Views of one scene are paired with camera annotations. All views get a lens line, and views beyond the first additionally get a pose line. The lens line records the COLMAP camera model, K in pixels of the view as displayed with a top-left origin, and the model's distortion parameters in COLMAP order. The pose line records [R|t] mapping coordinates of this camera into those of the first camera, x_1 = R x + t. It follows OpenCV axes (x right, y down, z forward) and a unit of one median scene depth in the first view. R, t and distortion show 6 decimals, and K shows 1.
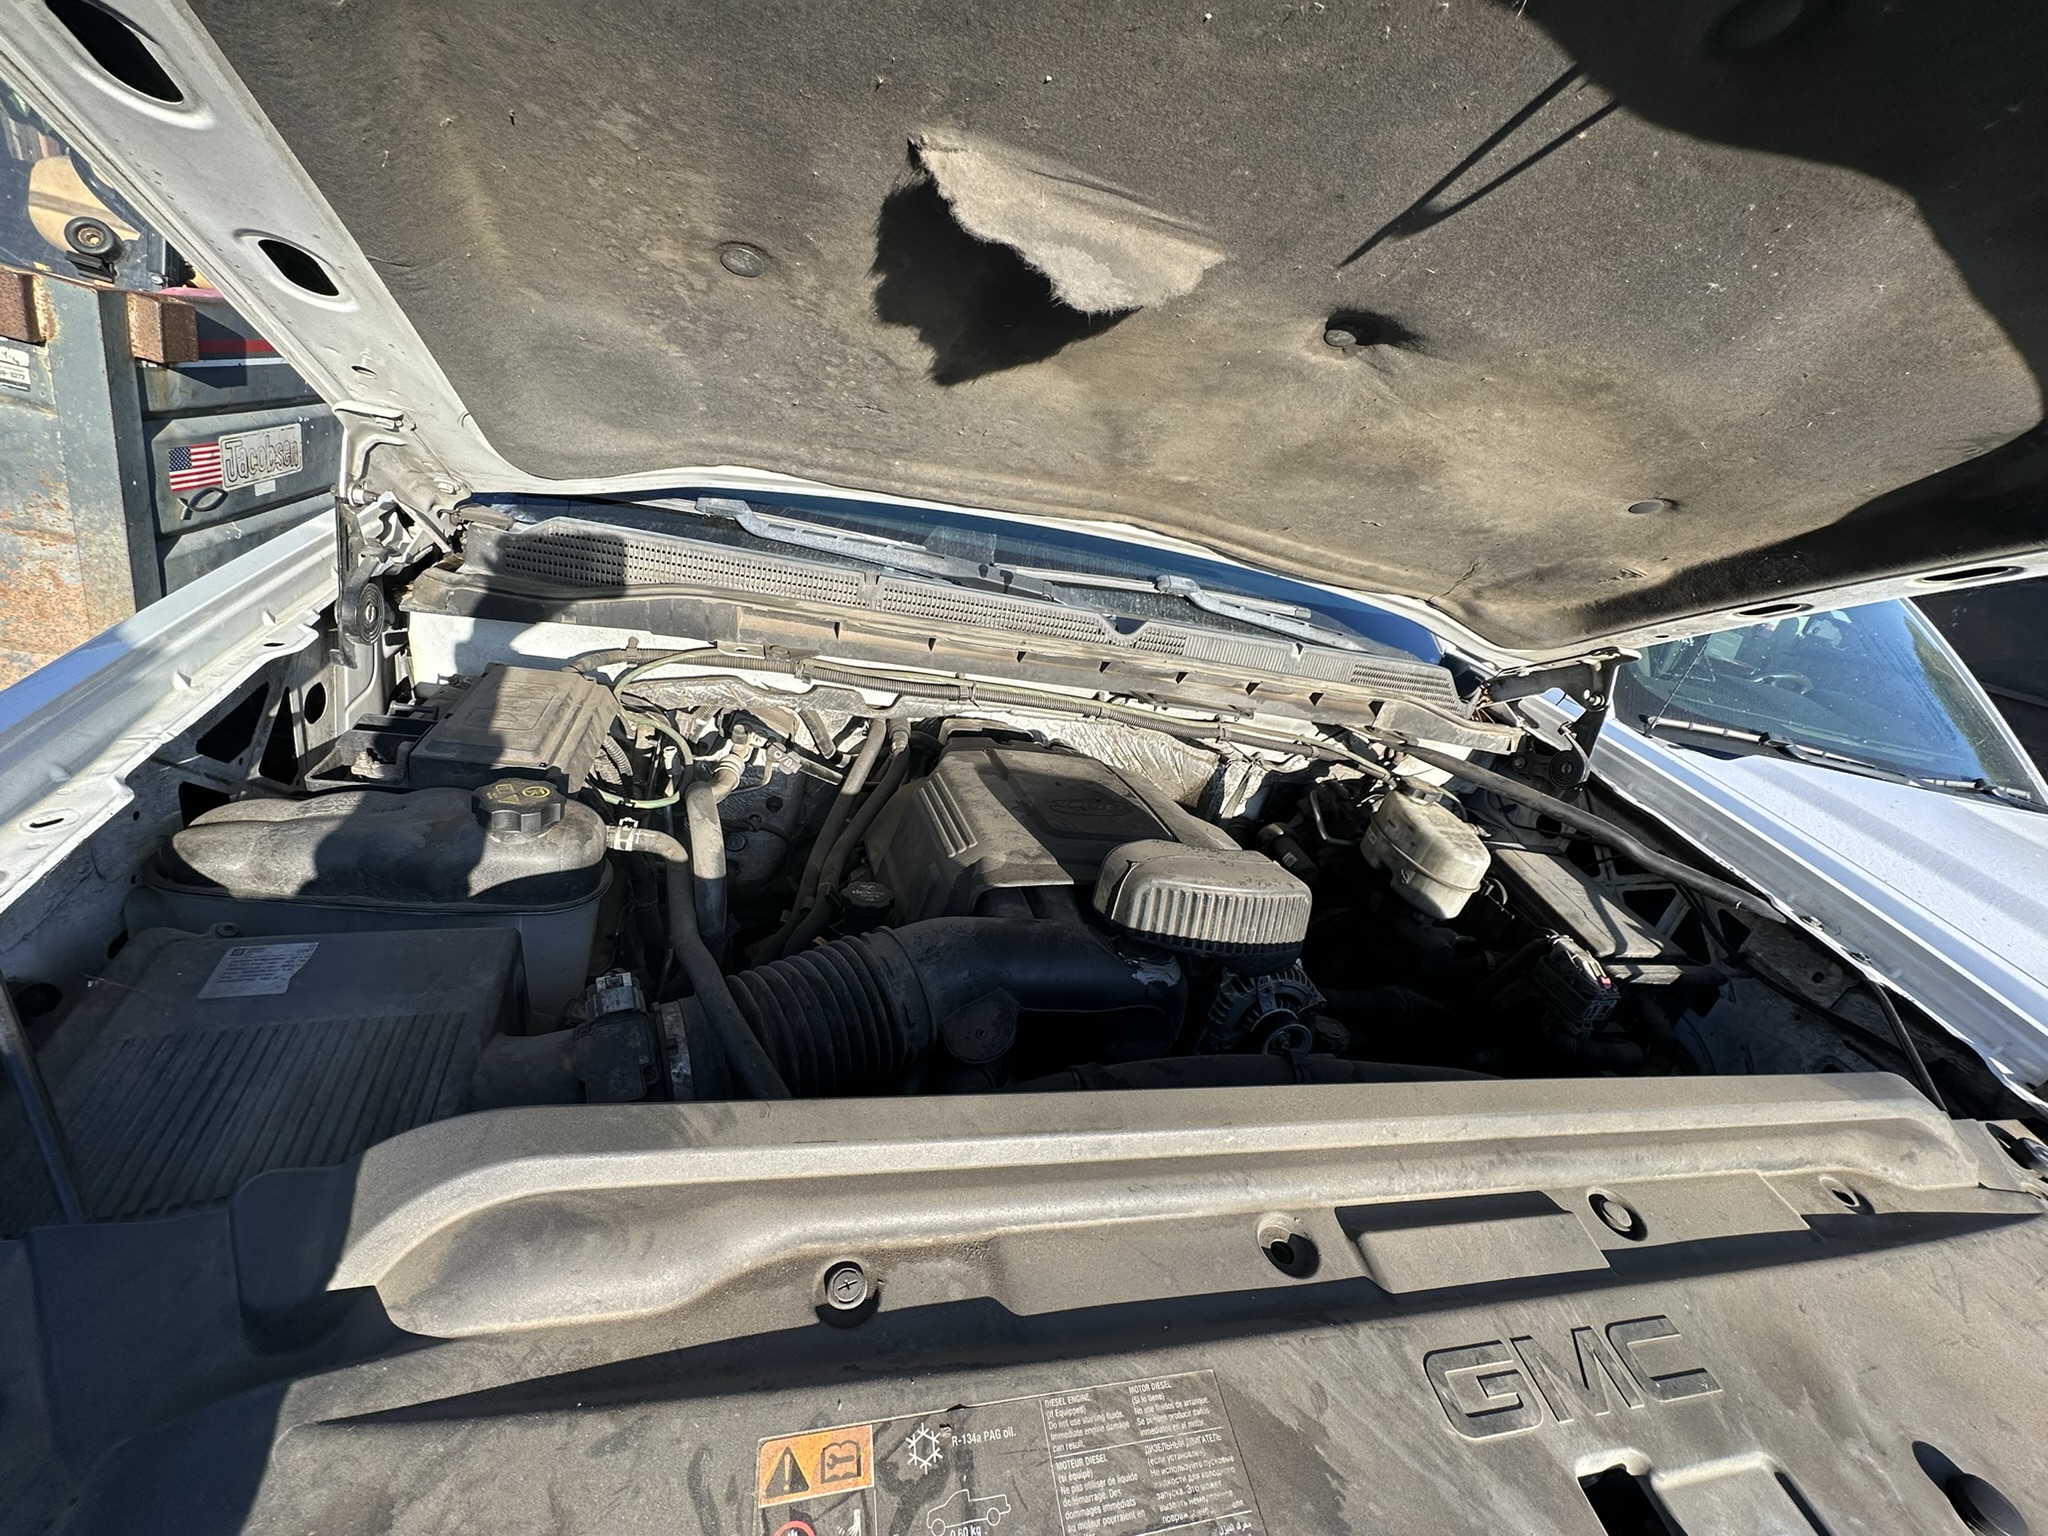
lens RADIAL K [[823.6, 0, 1024.0], [0, 823.6, 768.3], [0, 0, 1]] dist [-0.001957, 0.000724]
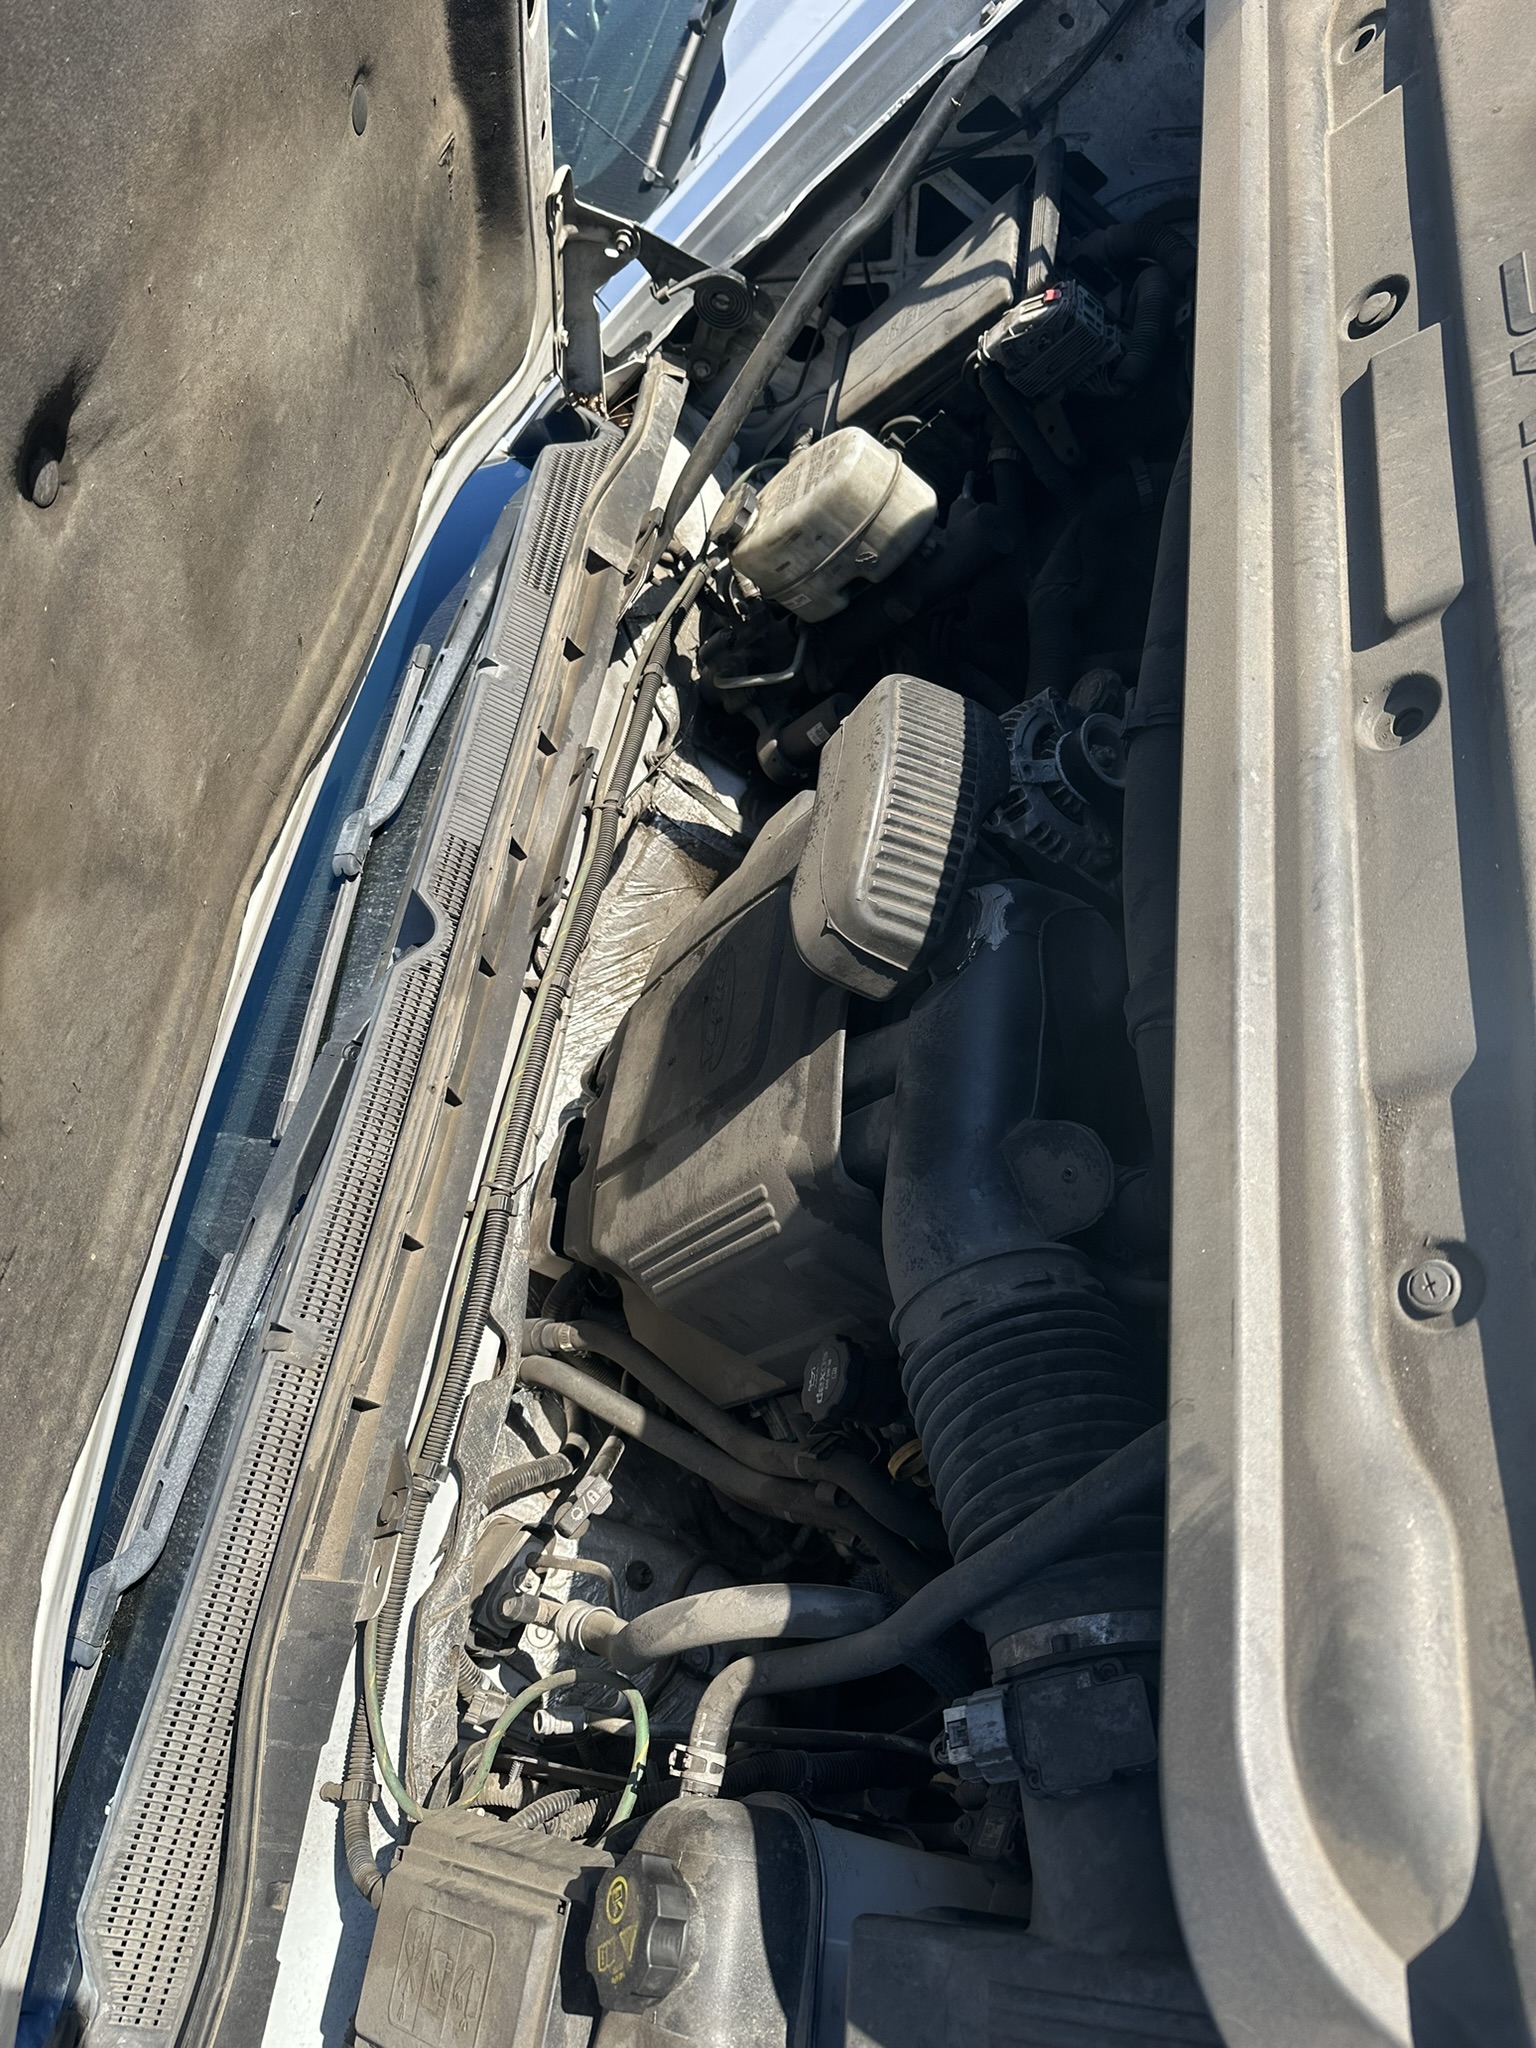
lens RADIAL K [[1452.6, 0, 758.4], [0, 1452.6, 1023.2], [0, 0, 1]] dist [0.063395, -0.090054]
pose [[0.101413, -0.983161, 0.152021, -0.104914], [0.986693, 0.118922, 0.110881, -0.047827], [-0.127092, 0.138753, 0.982138, -0.086841]]
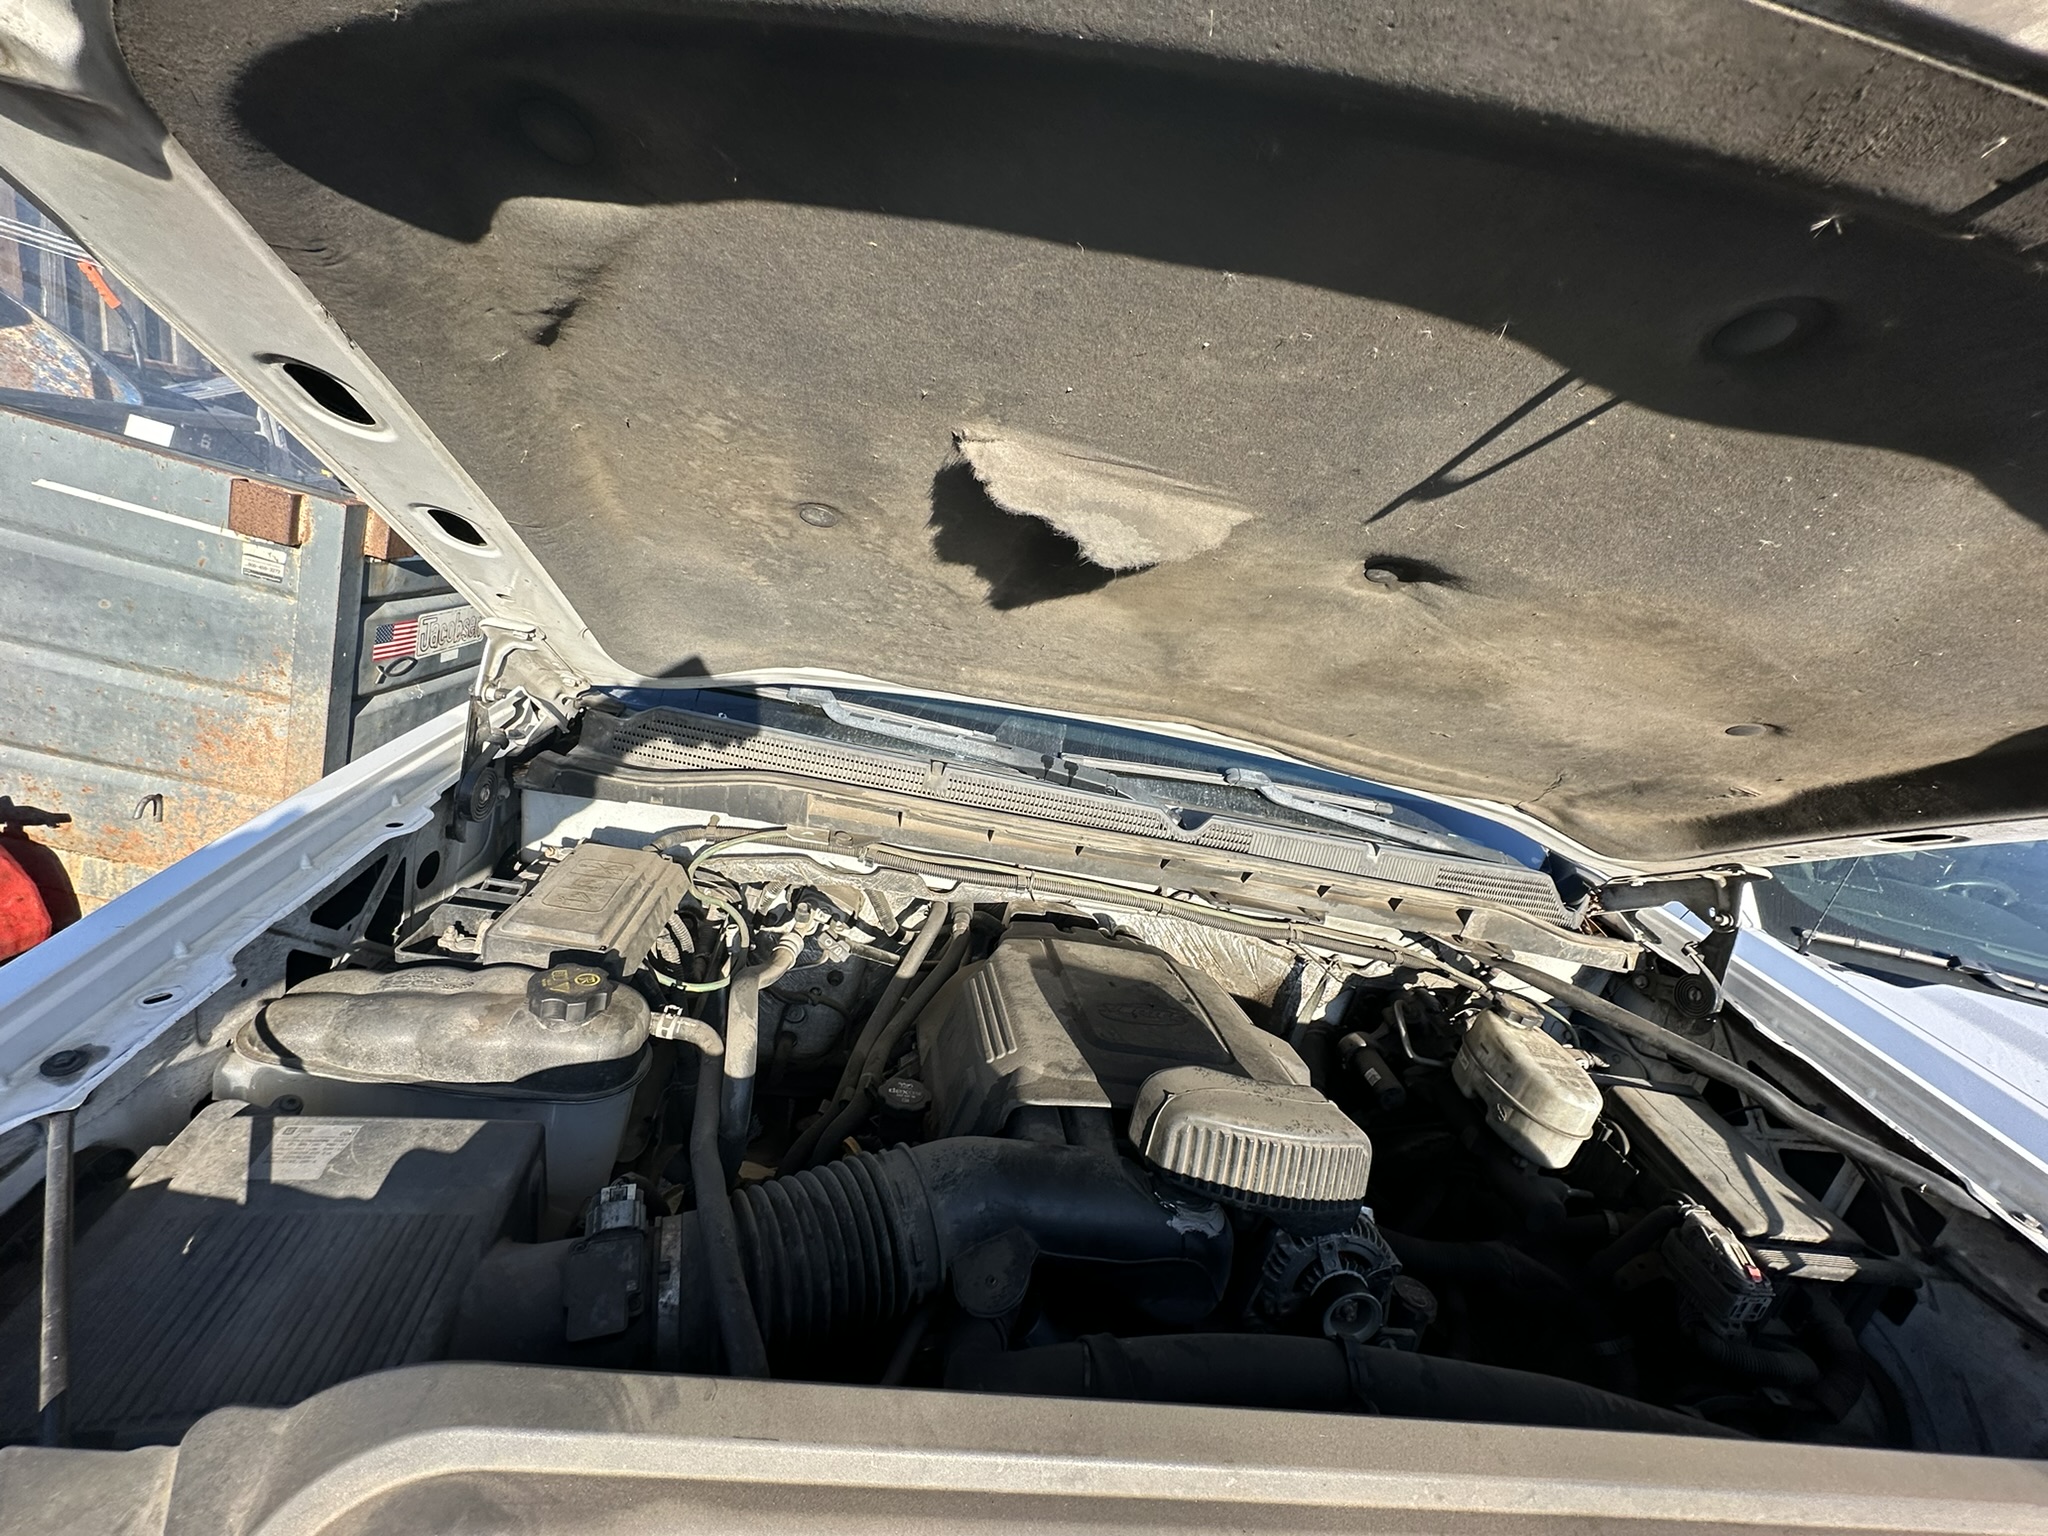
lens RADIAL K [[823.6, 0, 1022.8], [0, 823.6, 766.3], [0, 0, 1]] dist [-0.001957, 0.000724]
pose [[0.991185, 0.033855, -0.128090, 0.063729], [-0.056374, 0.982684, -0.176504, -0.066302], [0.119896, 0.182169, 0.975930, -0.004031]]
